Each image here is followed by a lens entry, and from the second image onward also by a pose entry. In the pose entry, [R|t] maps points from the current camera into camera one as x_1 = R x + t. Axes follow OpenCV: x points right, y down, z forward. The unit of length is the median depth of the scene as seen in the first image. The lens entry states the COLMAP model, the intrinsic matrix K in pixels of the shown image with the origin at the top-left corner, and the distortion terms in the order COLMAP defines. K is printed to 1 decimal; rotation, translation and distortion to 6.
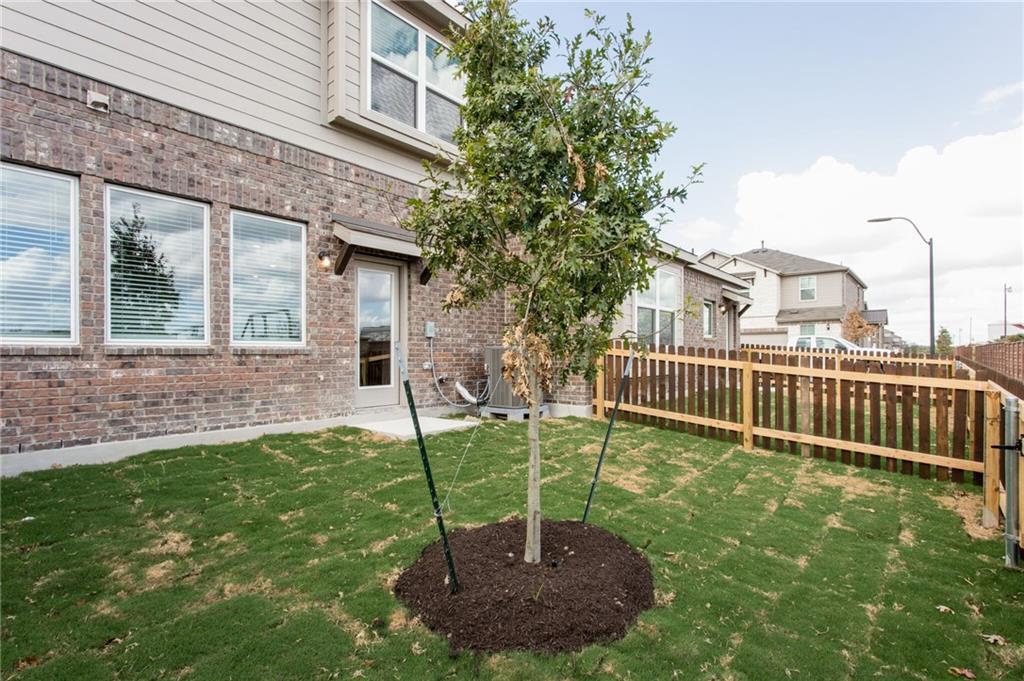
lens RADIAL K [[503.6, 0, 512.8], [0, 503.6, 362.9], [0, 0, 1]] dist [-0.002587, 0.003911]
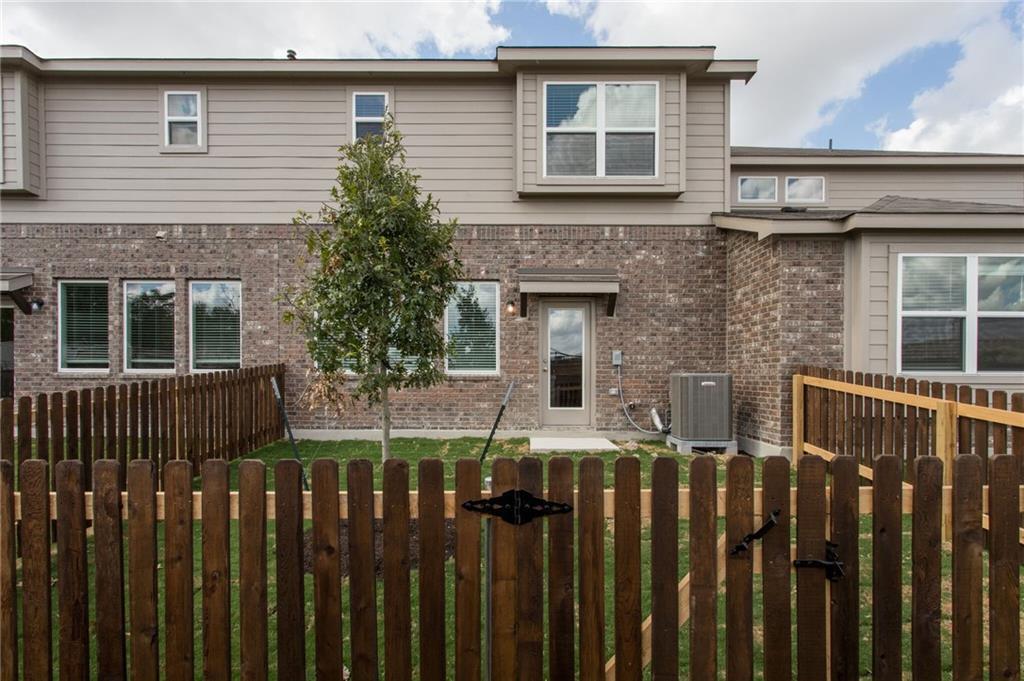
lens RADIAL K [[503.6, 0, 510.0], [0, 503.6, 393.0], [0, 0, 1]] dist [-0.002587, 0.003911]
pose [[0.628801, 0.029391, -0.777011, 0.733020], [-0.020657, 0.999564, 0.021093, -0.013412], [0.777292, 0.002788, 0.629134, 0.219342]]
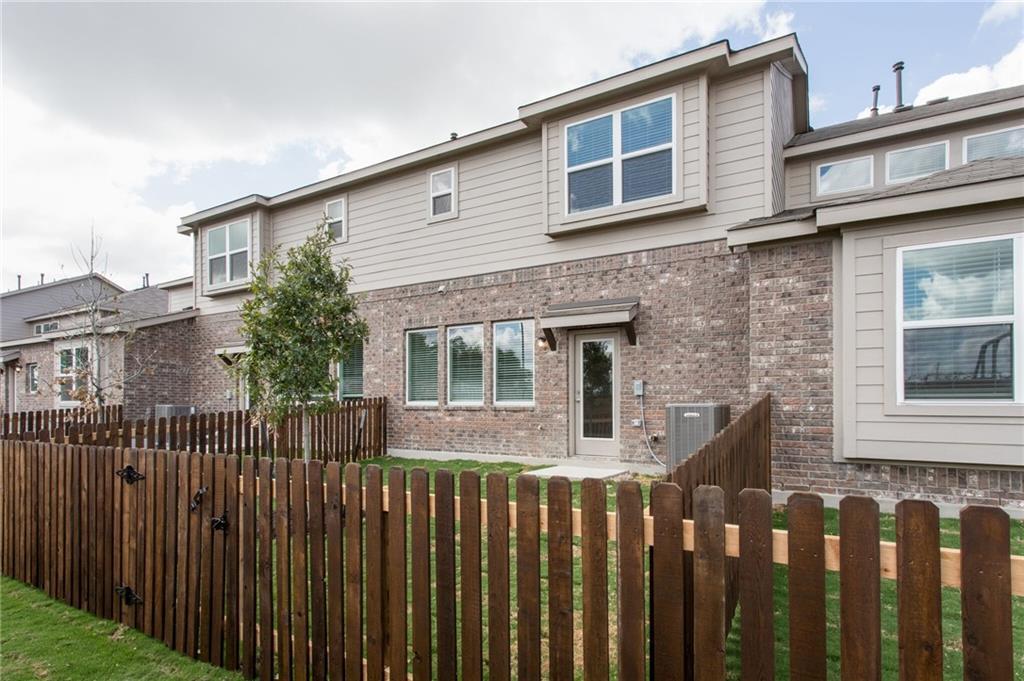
lens RADIAL K [[534.1, 0, 510.8], [0, 534.1, 422.4], [0, 0, 1]] dist [-0.001006, 0.000701]
pose [[0.145627, 0.029167, -0.988909, 1.230516], [-0.026892, 0.999313, 0.025513, -0.023219], [0.988974, 0.022879, 0.146312, 0.820382]]
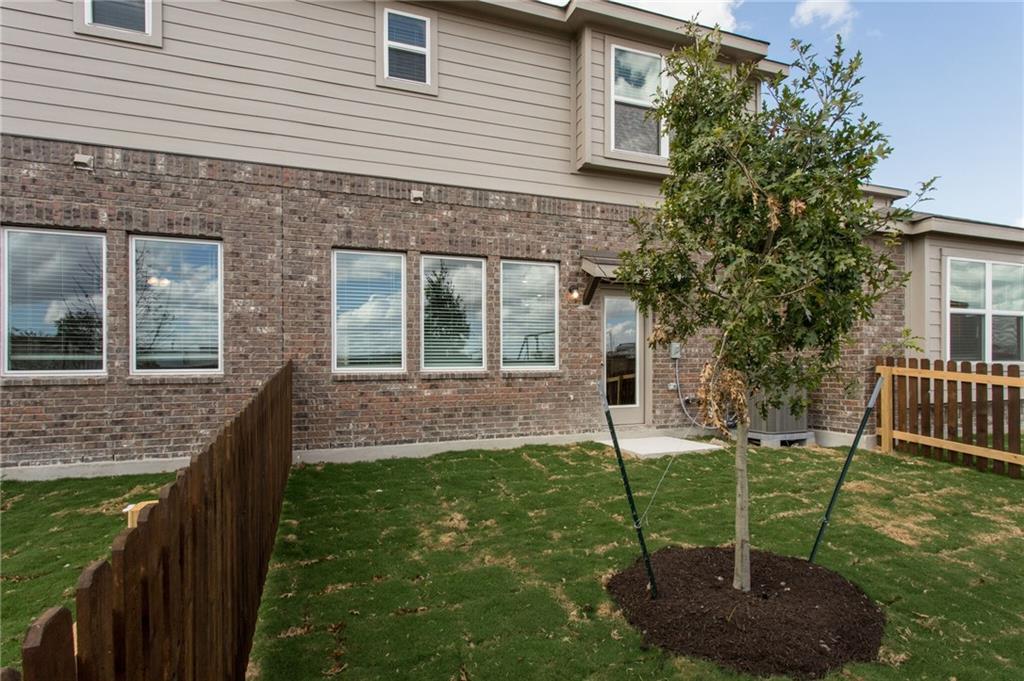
lens RADIAL K [[503.6, 0, 497.0], [0, 503.6, 377.7], [0, 0, 1]] dist [-0.002587, 0.003911]
pose [[0.857555, -0.000675, -0.514392, 0.066927], [0.000470, 1.000000, -0.000529, -0.016297], [0.514392, 0.000212, 0.857555, -0.063426]]
